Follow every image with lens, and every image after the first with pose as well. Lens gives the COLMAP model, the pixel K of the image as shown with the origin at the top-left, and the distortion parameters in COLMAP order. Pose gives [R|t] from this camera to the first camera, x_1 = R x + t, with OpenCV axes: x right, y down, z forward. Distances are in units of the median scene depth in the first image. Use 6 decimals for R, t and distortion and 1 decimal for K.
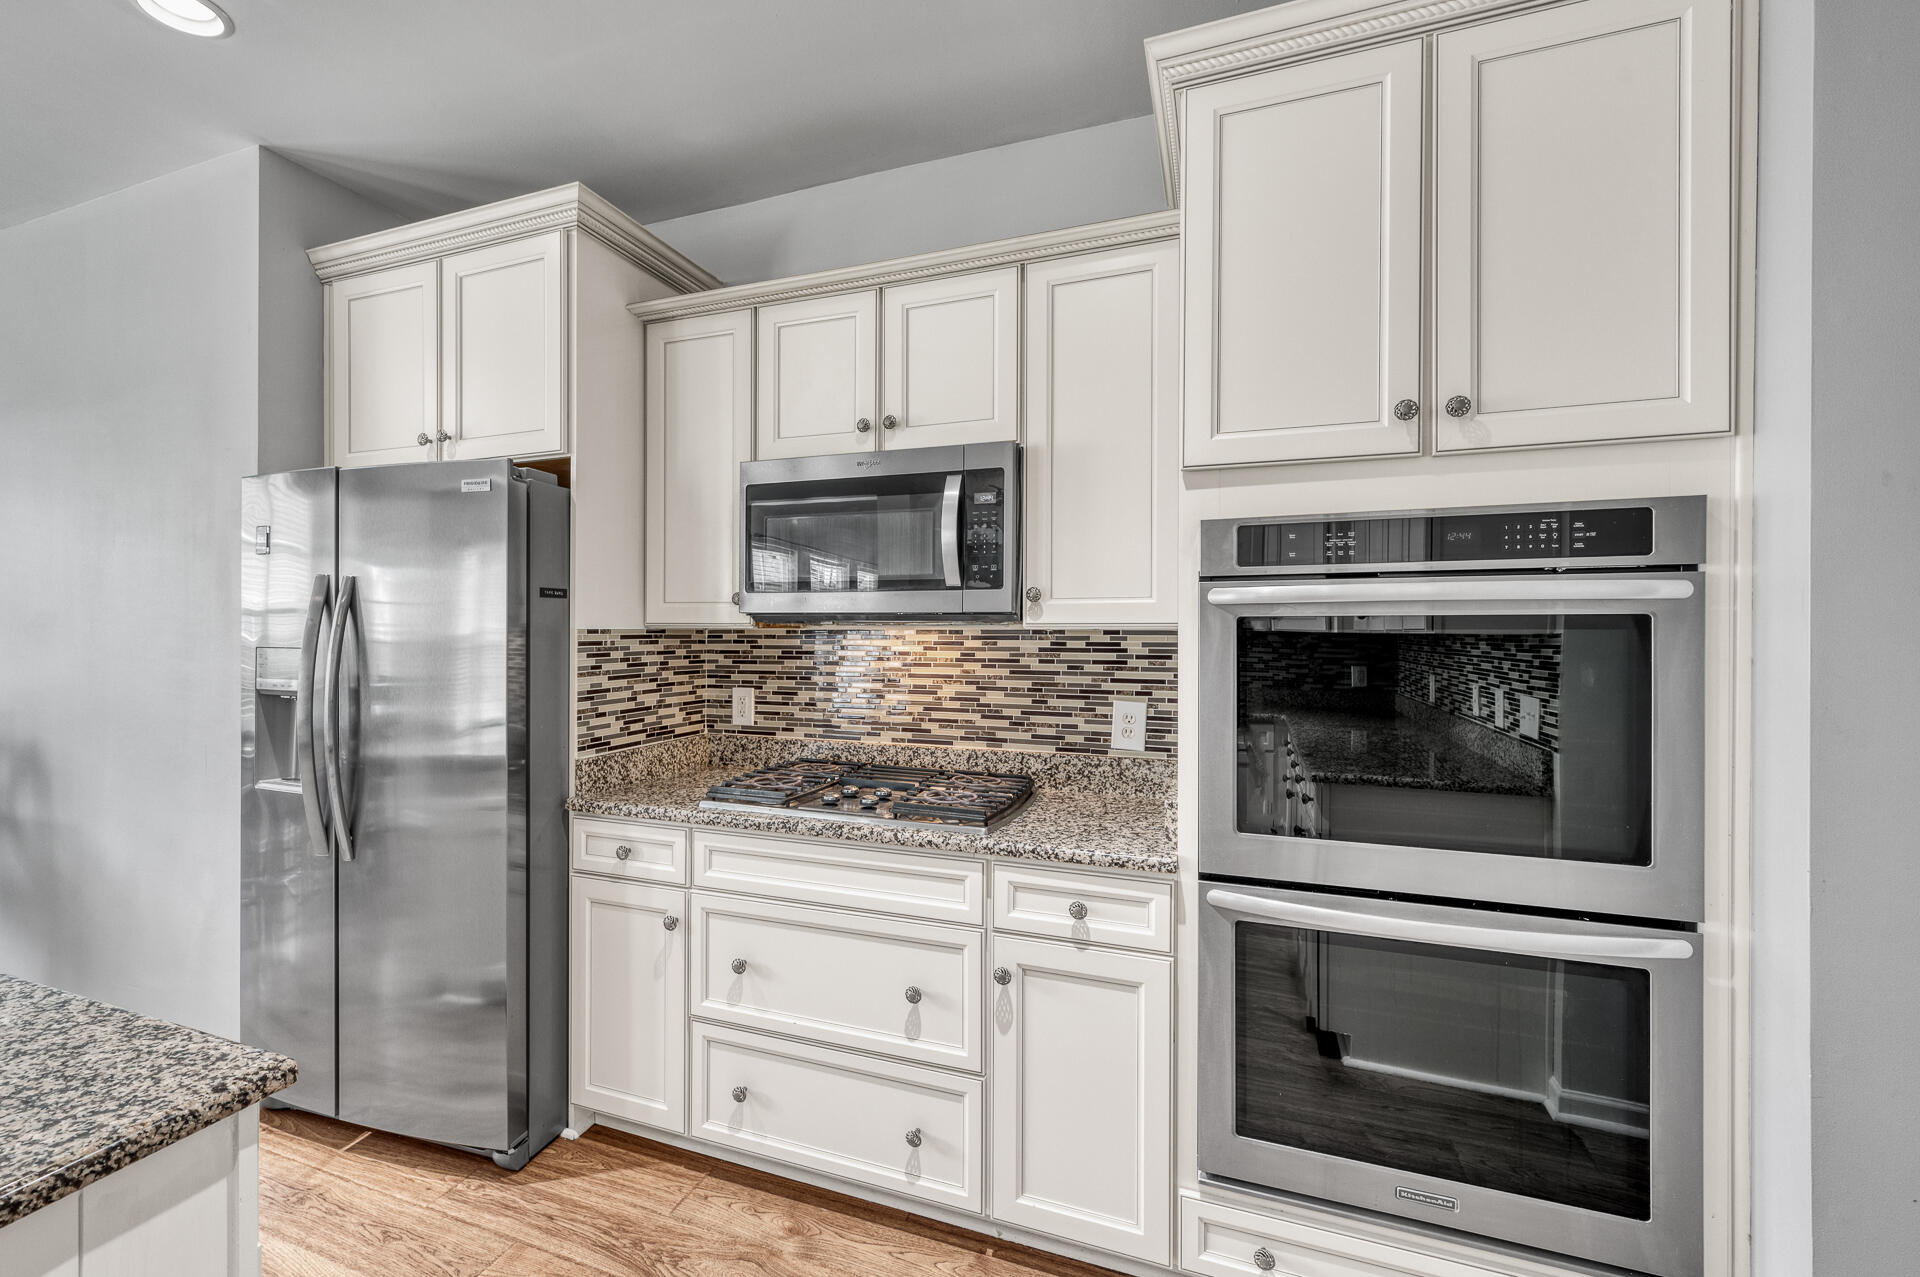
lens RADIAL K [[776.2, 0, 951.8], [0, 776.2, 633.3], [0, 0, 1]] dist [0.002047, 0.000304]
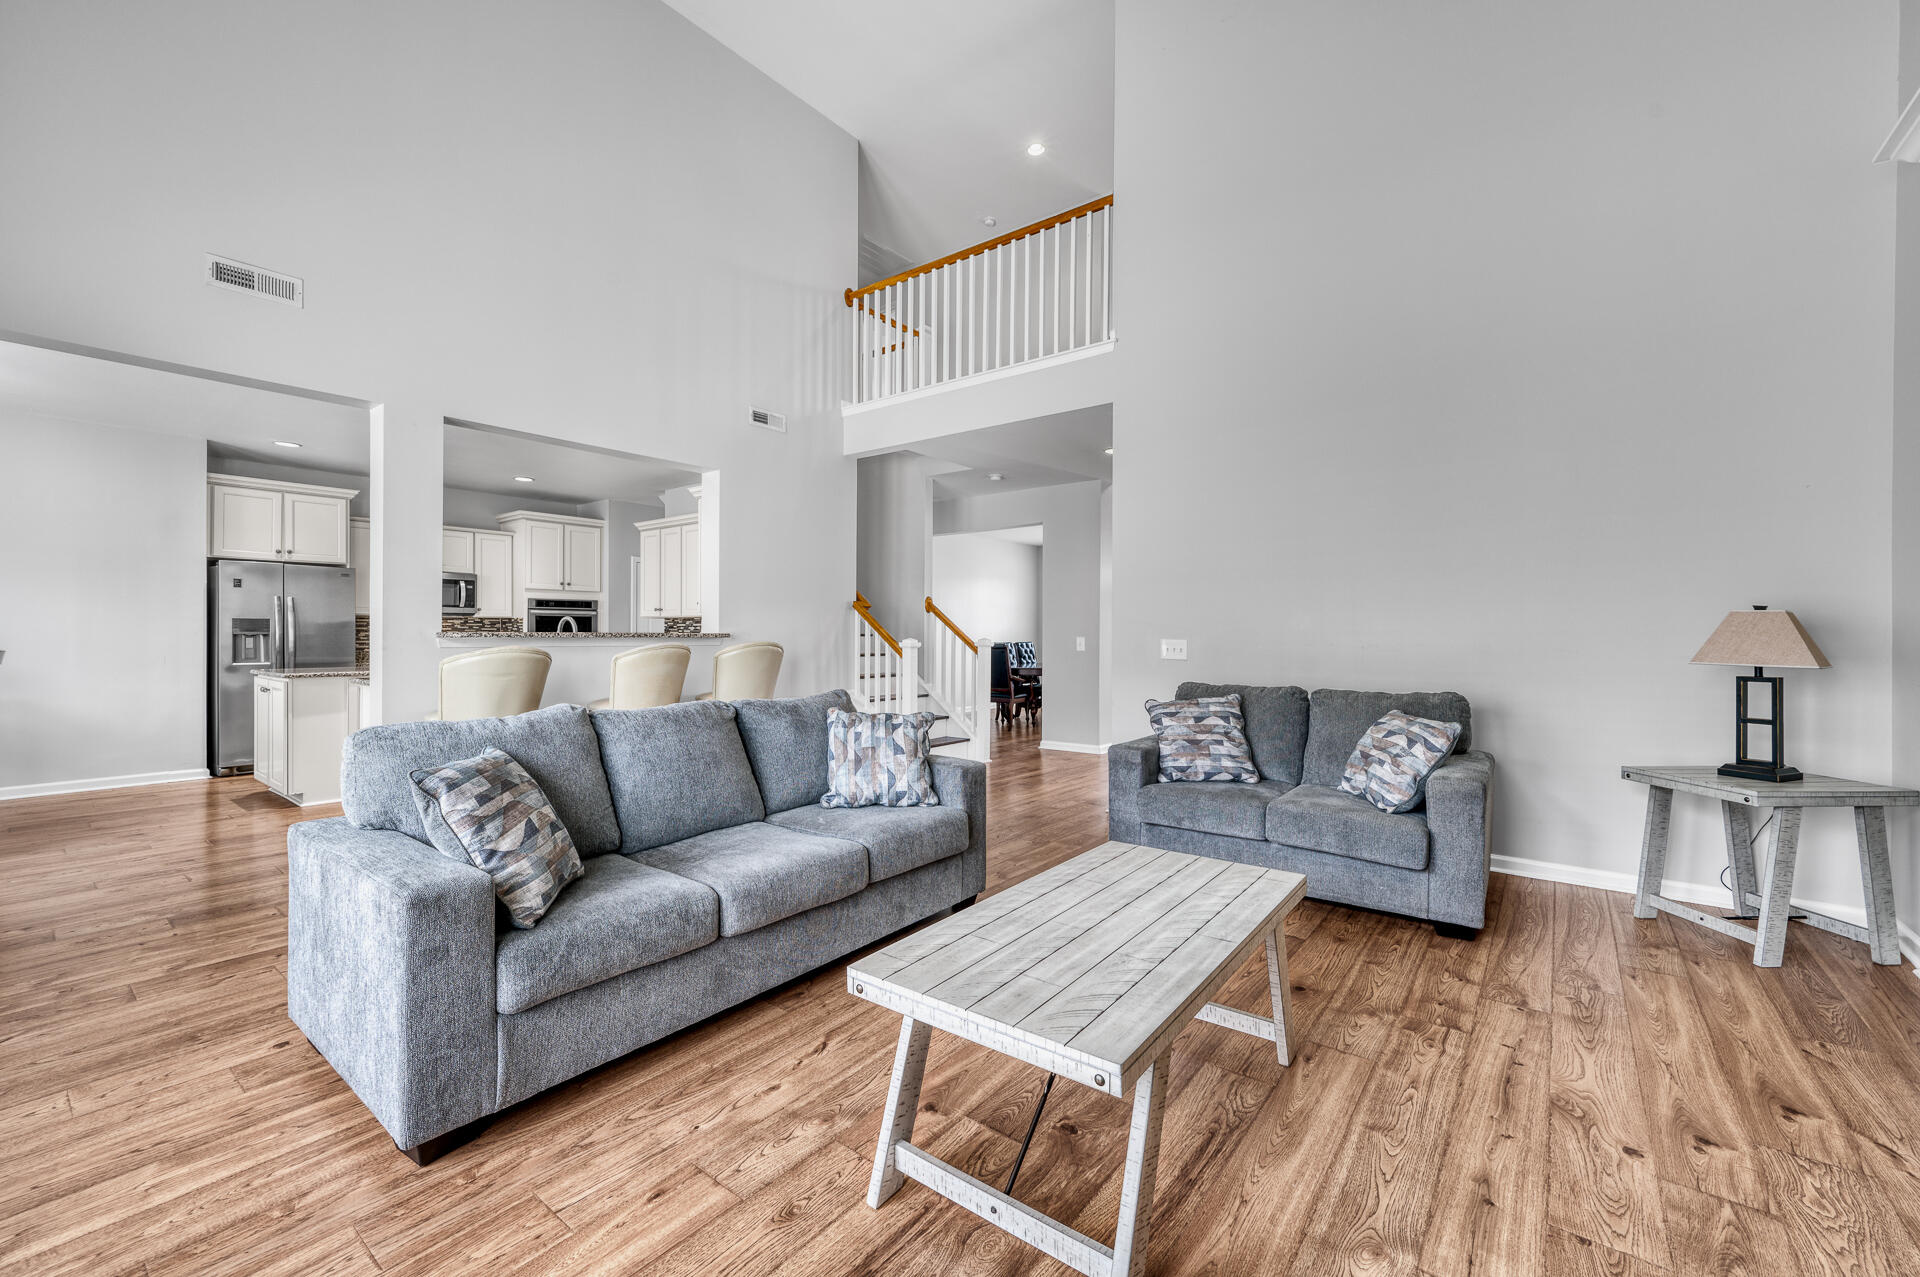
lens RADIAL K [[776.2, 0, 951.8], [0, 776.2, 633.3], [0, 0, 1]] dist [0.002047, 0.000304]
pose [[0.304743, 0.003730, 0.952427, -2.228106], [-0.005901, 0.999981, -0.002028, 0.054138], [-0.952416, -0.005002, 0.304759, -1.969285]]
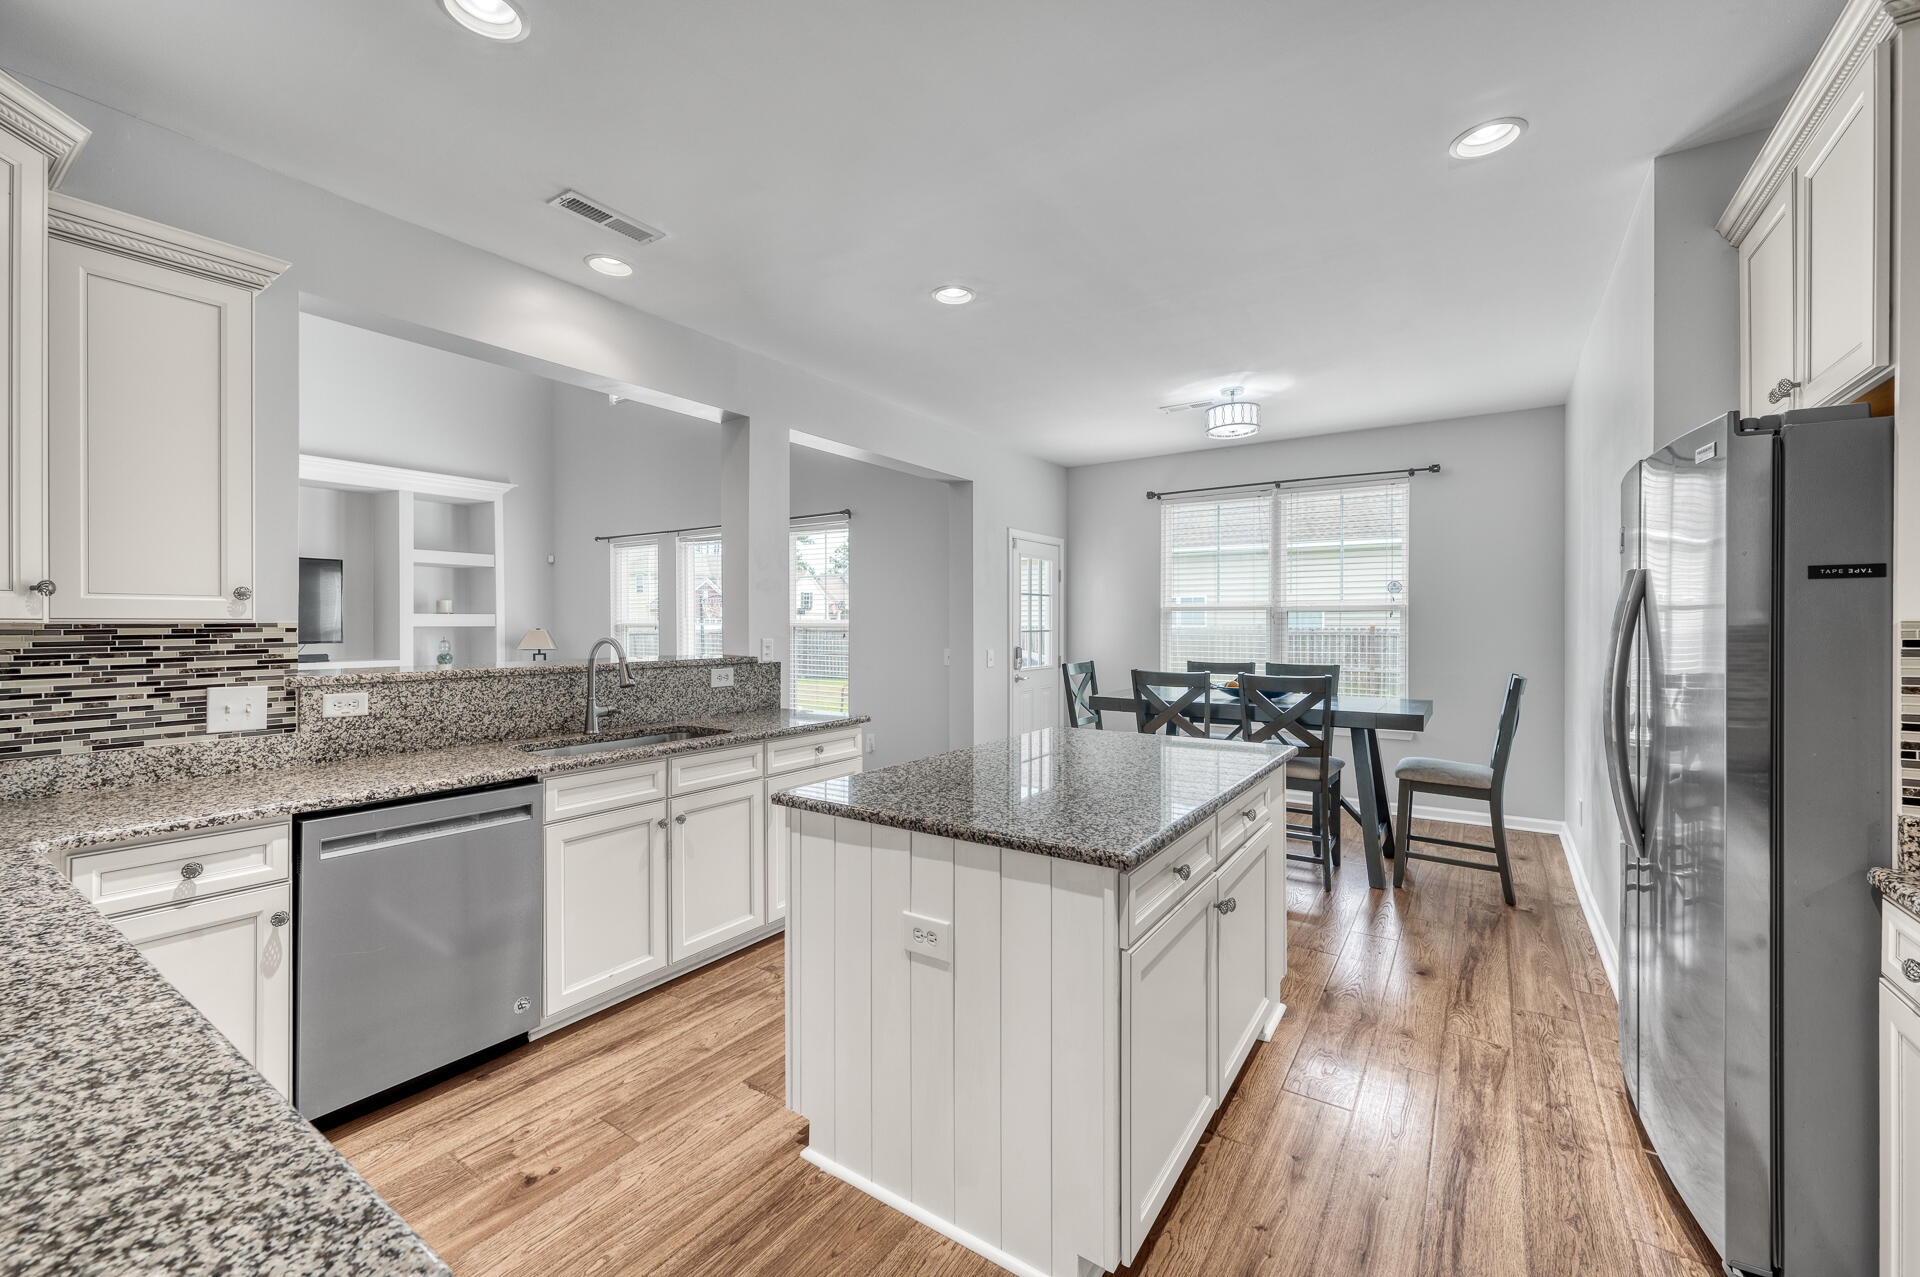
lens RADIAL K [[776.2, 0, 951.8], [0, 776.2, 633.3], [0, 0, 1]] dist [0.002047, 0.000304]
pose [[-0.250970, 0.001955, -0.967993, 0.396178], [0.001711, 0.999997, 0.001576, 0.002559], [0.967993, -0.001261, -0.250972, 0.396720]]
